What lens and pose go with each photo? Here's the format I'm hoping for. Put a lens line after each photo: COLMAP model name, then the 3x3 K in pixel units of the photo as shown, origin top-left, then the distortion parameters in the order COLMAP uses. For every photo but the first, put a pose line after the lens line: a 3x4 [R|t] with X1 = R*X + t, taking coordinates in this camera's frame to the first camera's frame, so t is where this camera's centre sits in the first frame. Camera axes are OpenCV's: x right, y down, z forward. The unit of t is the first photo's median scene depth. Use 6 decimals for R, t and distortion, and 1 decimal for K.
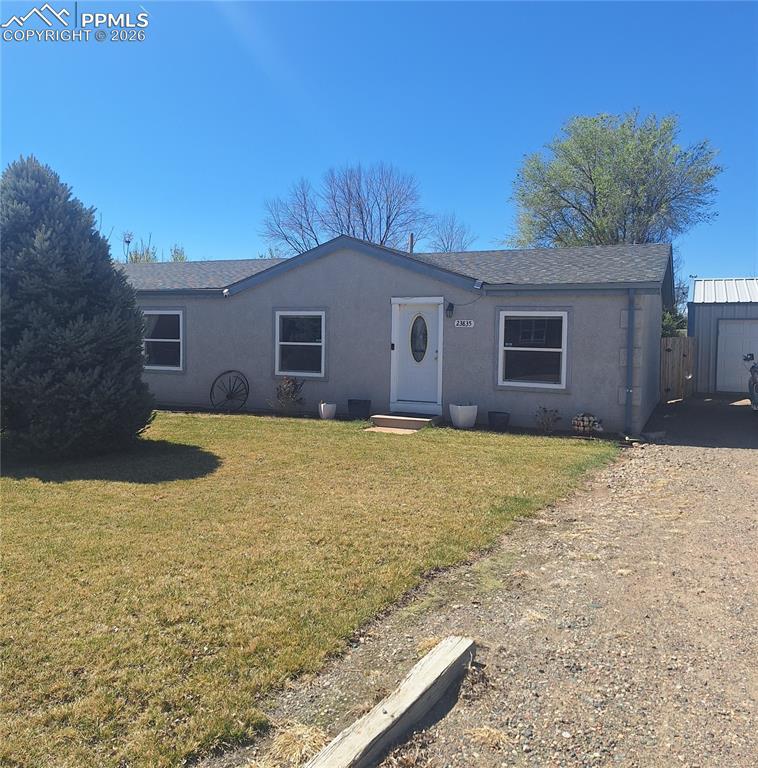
lens RADIAL K [[720.7, 0, 377.6], [0, 720.7, 353.2], [0, 0, 1]] dist [0.116024, -0.174103]
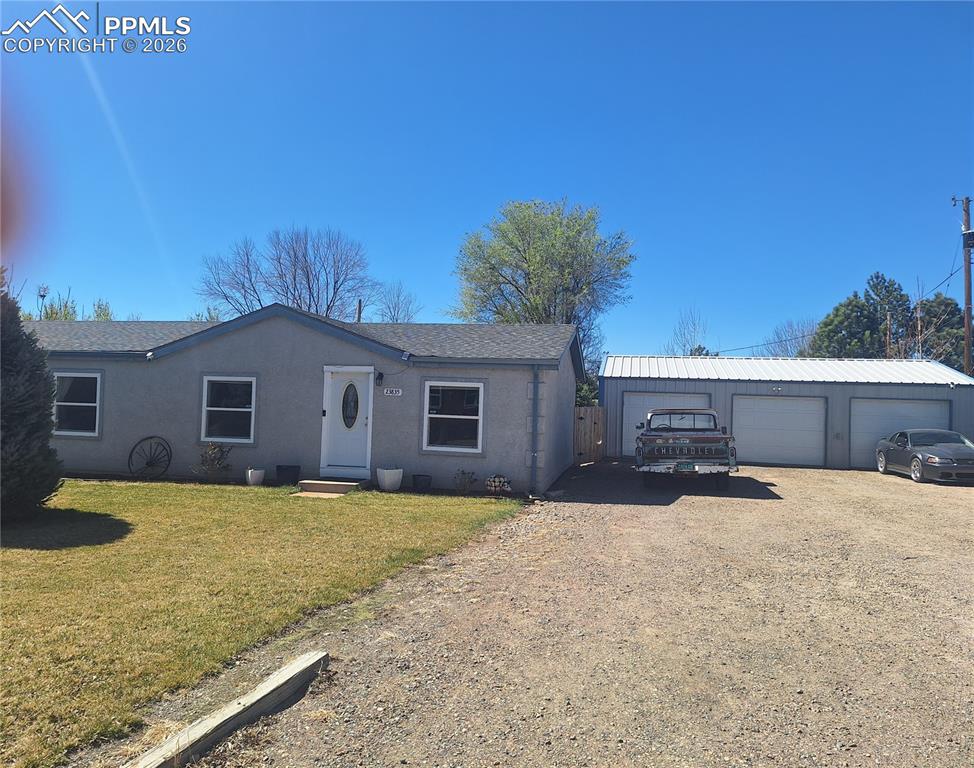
lens RADIAL K [[718.6, 0, 486.4], [0, 718.6, 379.1], [0, 0, 1]] dist [0.094899, -0.130007]
pose [[0.975931, 0.019963, 0.217163, 0.036067], [-0.007964, 0.998400, -0.055989, -0.002693], [-0.217934, 0.052912, 0.974528, -0.093920]]
